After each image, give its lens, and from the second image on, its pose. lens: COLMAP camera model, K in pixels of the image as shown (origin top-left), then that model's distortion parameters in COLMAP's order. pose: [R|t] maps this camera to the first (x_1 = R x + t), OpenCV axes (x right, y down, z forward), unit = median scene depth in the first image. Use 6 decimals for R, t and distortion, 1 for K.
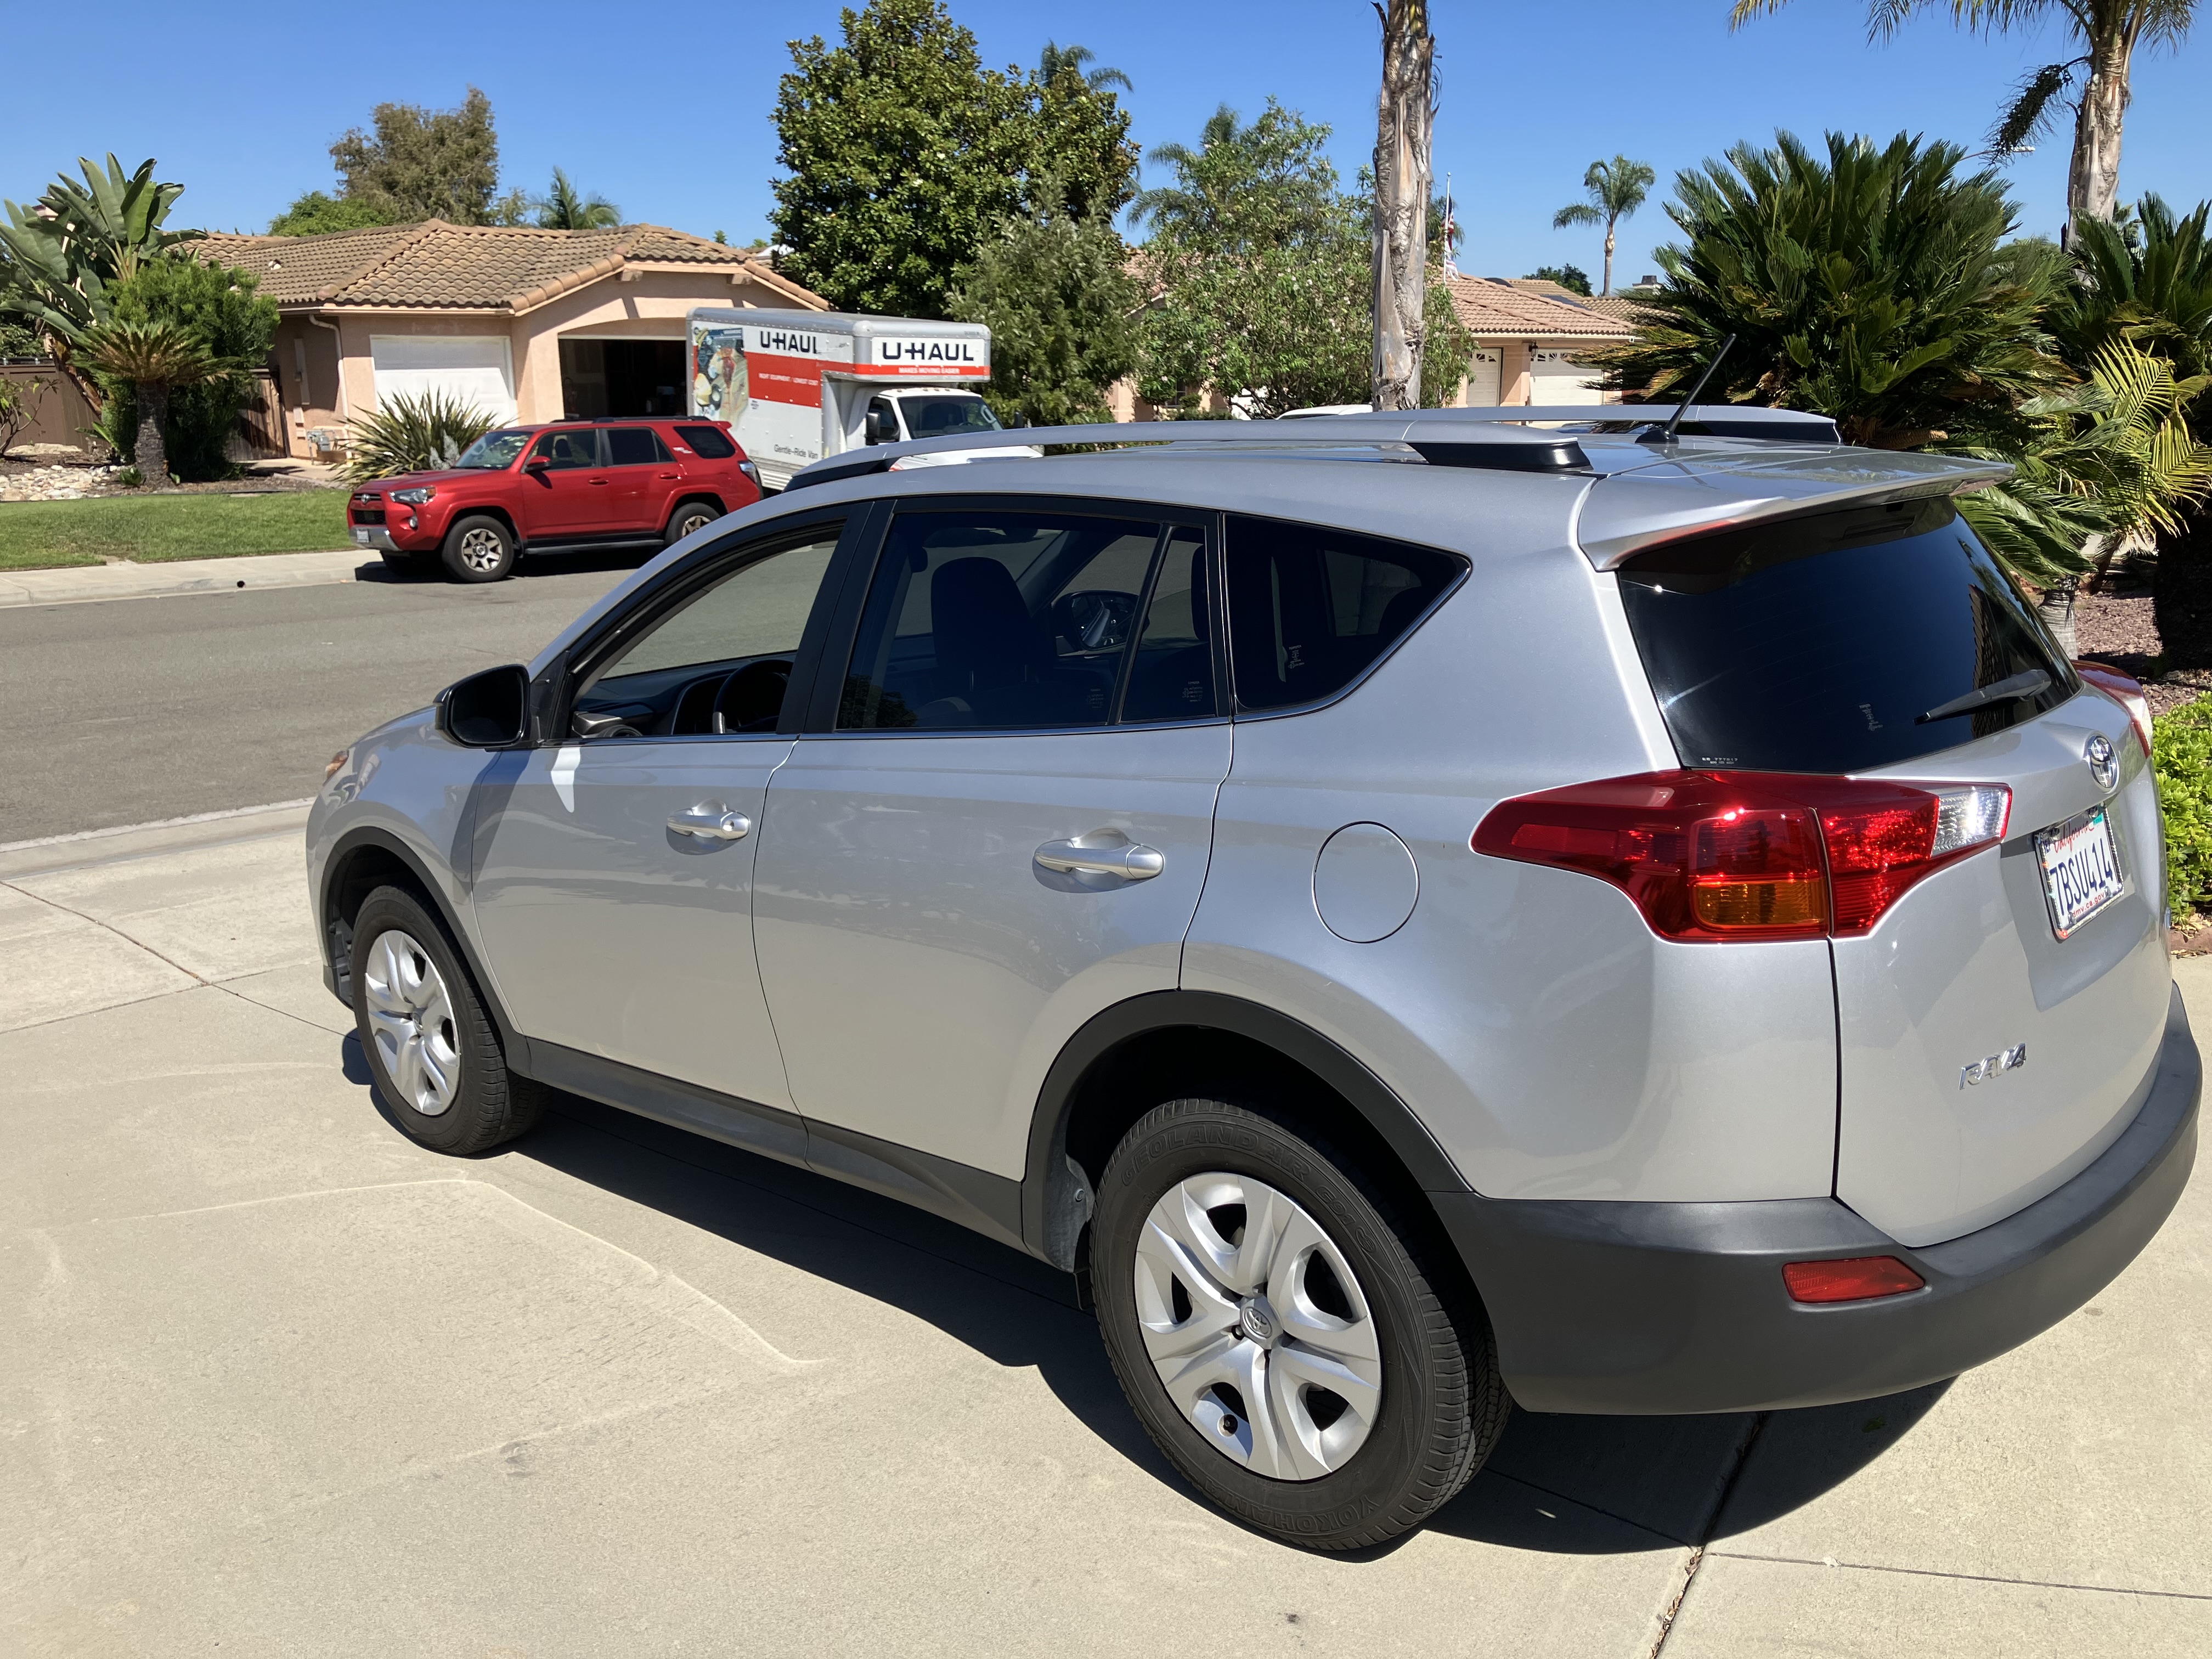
lens RADIAL K [[1824.7, 0, 1101.3], [0, 1824.7, 837.1], [0, 0, 1]] dist [0.009026, -0.000087]
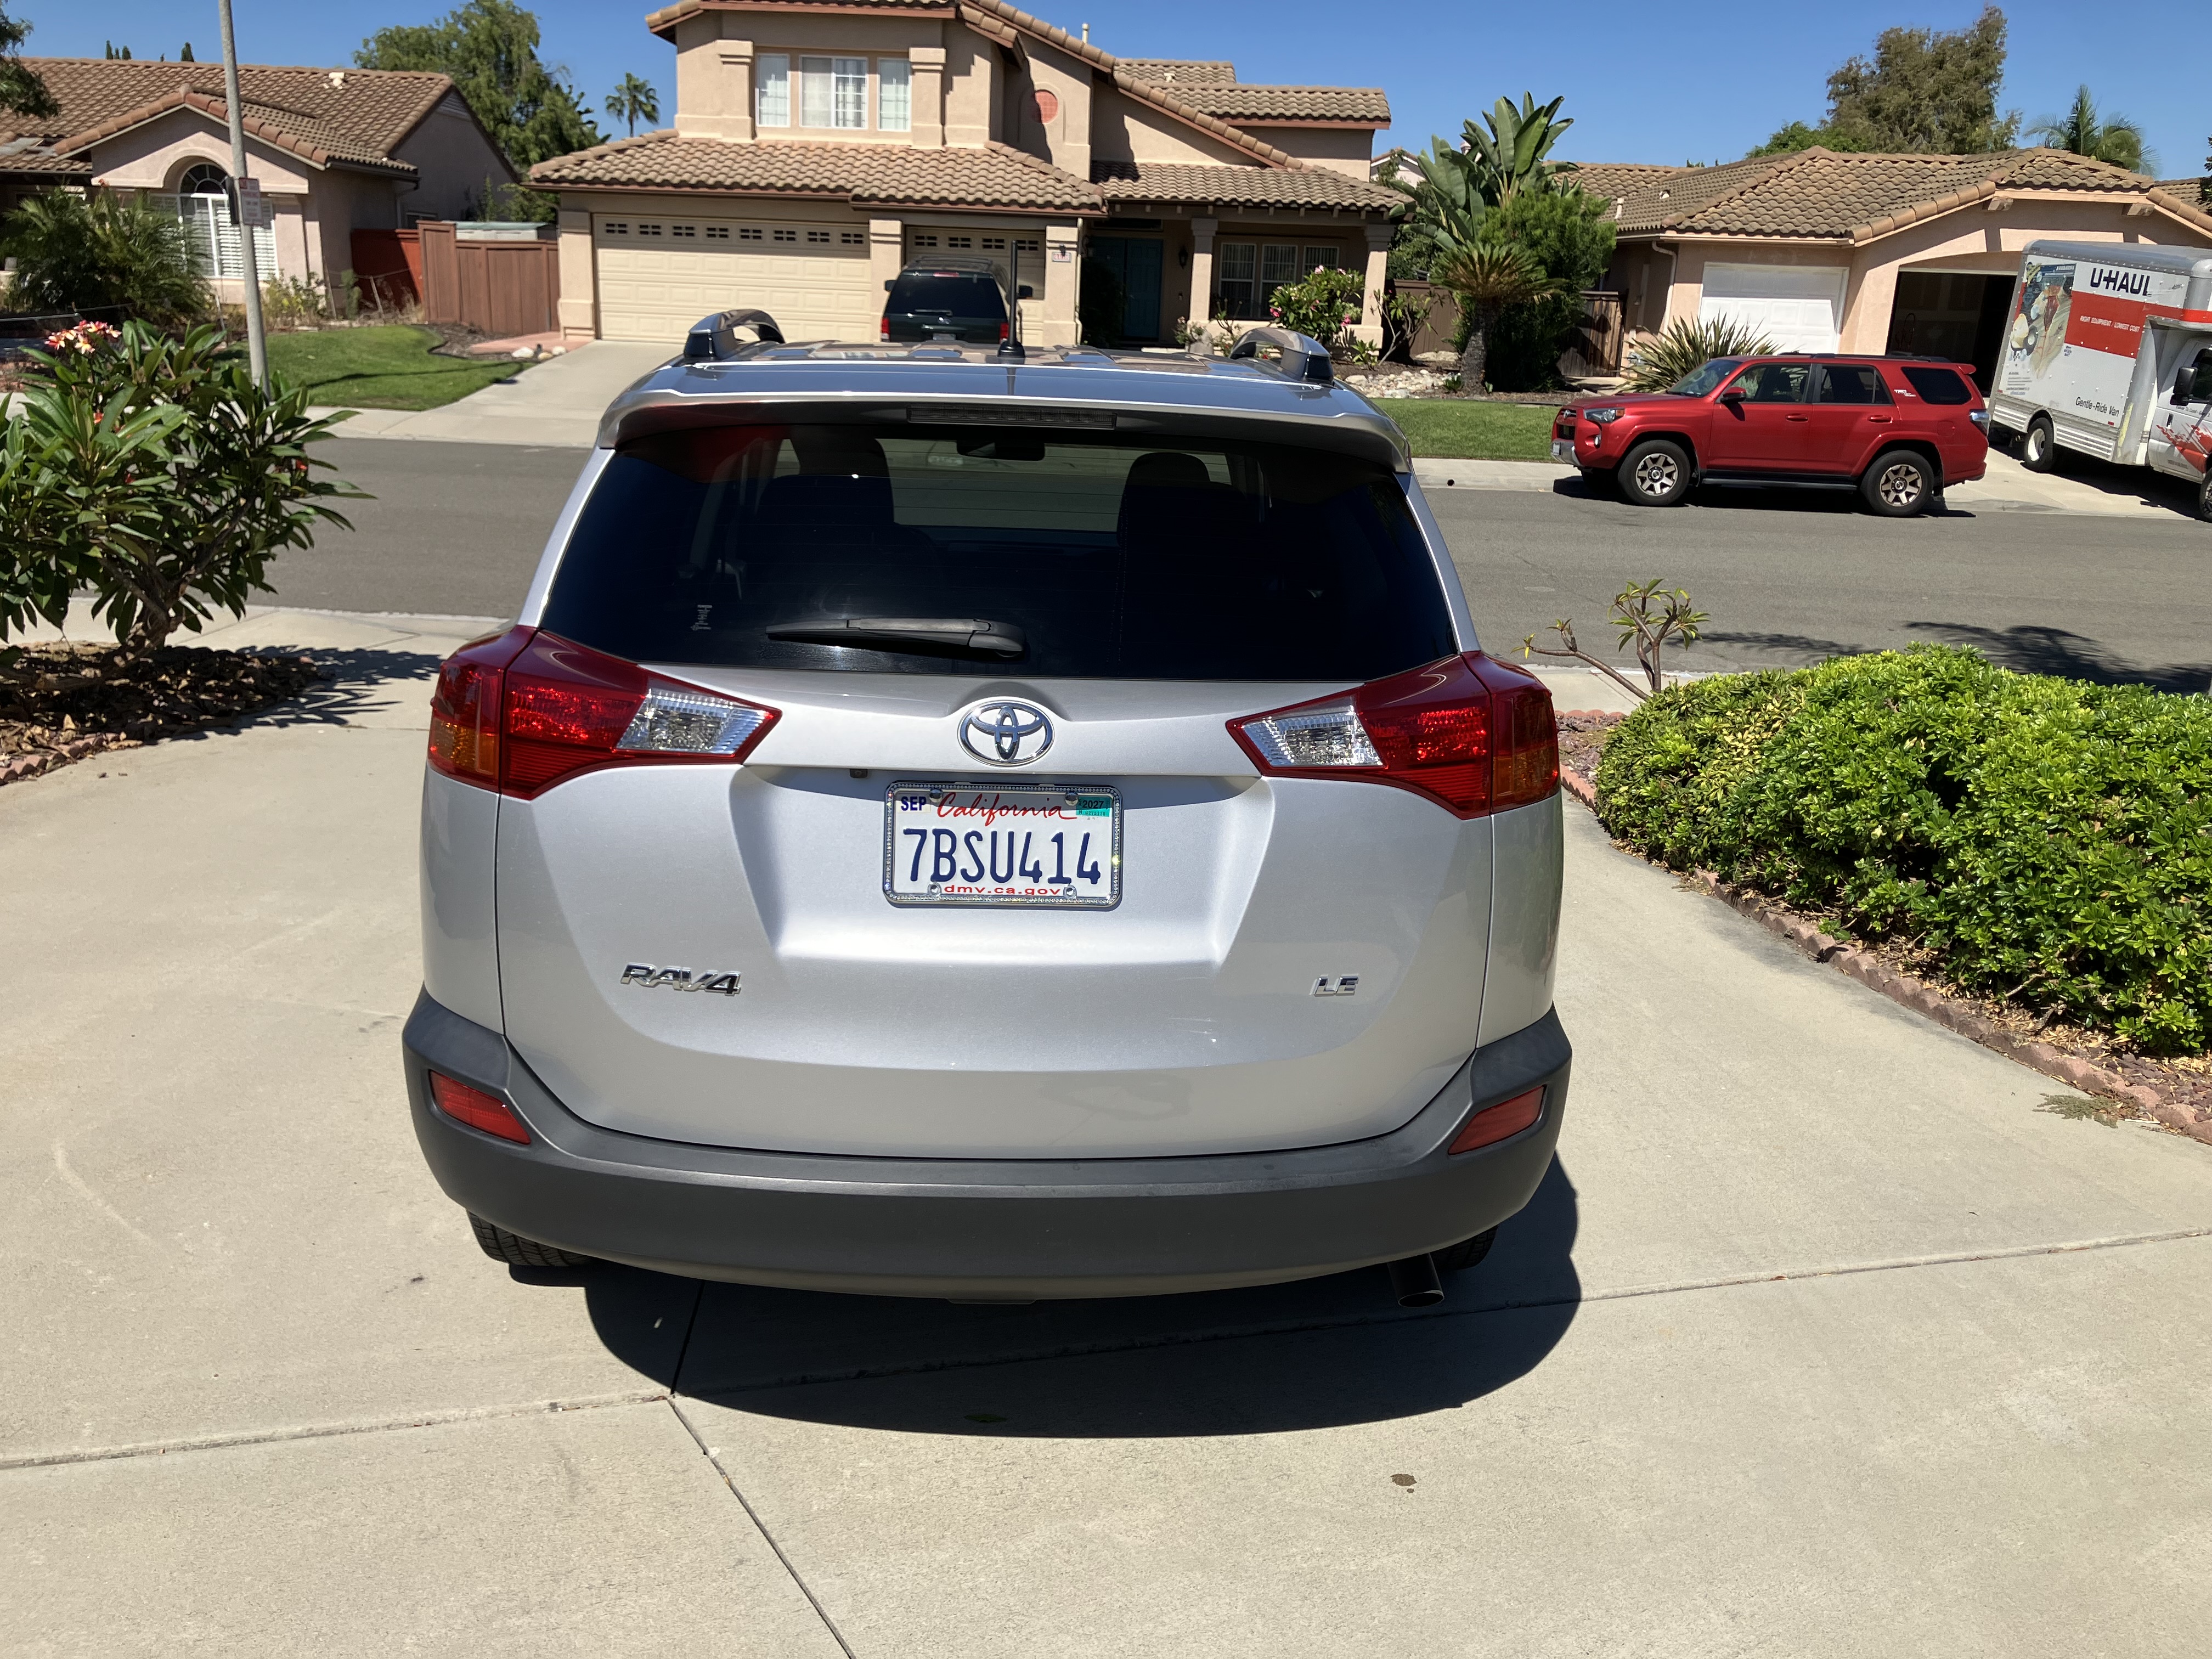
lens RADIAL K [[1824.7, 0, 1098.5], [0, 1824.7, 821.8], [0, 0, 1]] dist [0.009026, -0.000087]
pose [[0.700821, 0.234202, -0.673794, 0.131190], [-0.216233, 0.969872, 0.112208, -0.011977], [0.679774, 0.067059, 0.730350, 0.041971]]
